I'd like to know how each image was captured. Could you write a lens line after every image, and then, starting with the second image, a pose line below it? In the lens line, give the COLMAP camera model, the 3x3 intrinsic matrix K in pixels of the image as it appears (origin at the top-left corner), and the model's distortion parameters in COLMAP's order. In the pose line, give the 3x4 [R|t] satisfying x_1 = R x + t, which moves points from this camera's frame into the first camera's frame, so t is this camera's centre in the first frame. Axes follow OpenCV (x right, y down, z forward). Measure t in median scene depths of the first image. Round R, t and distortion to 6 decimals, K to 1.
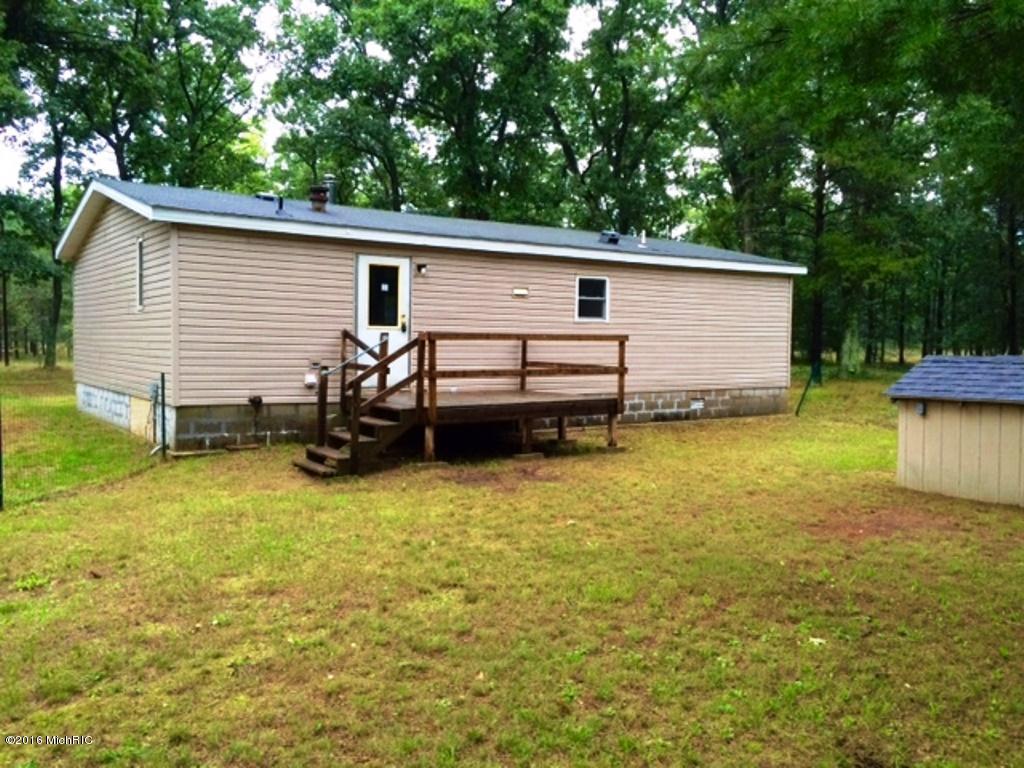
lens RADIAL K [[869.5, 0, 512.0], [0, 869.5, 384.0], [0, 0, 1]] dist [0.019815, -0.001007]
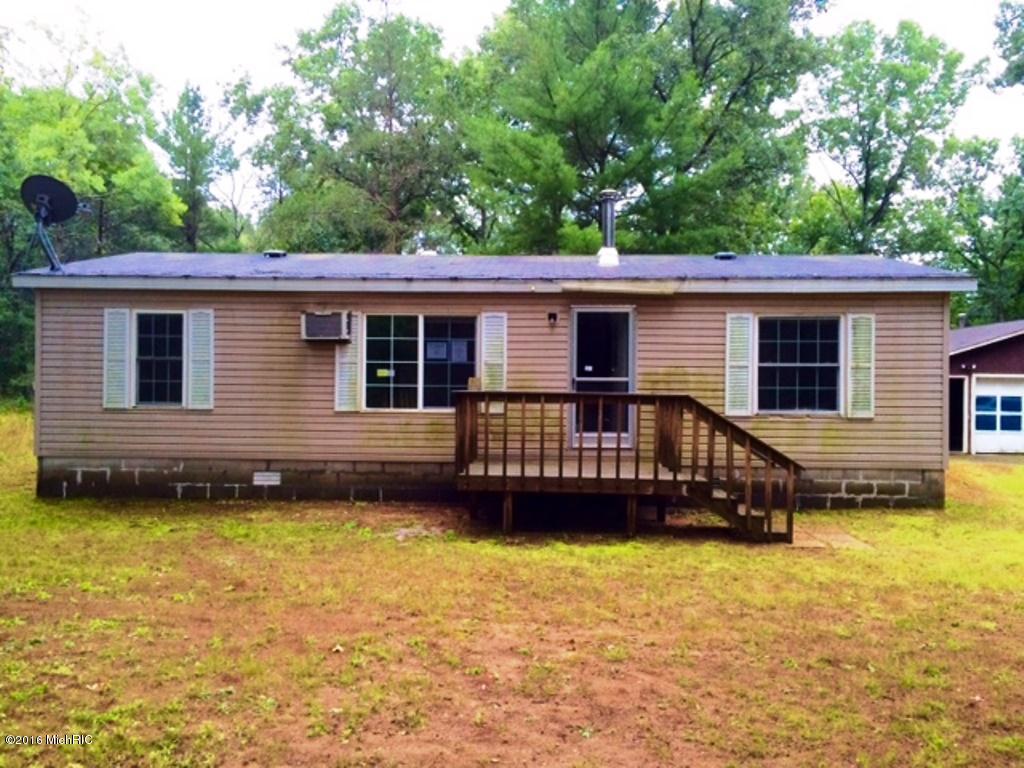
lens RADIAL K [[869.5, 0, 512.0], [0, 869.5, 384.0], [0, 0, 1]] dist [0.019815, -0.001007]
pose [[0.781952, -0.011718, -0.623229, 0.419841], [-0.033881, 0.997546, -0.061266, -0.007723], [0.622418, 0.069023, 0.779636, 0.270710]]
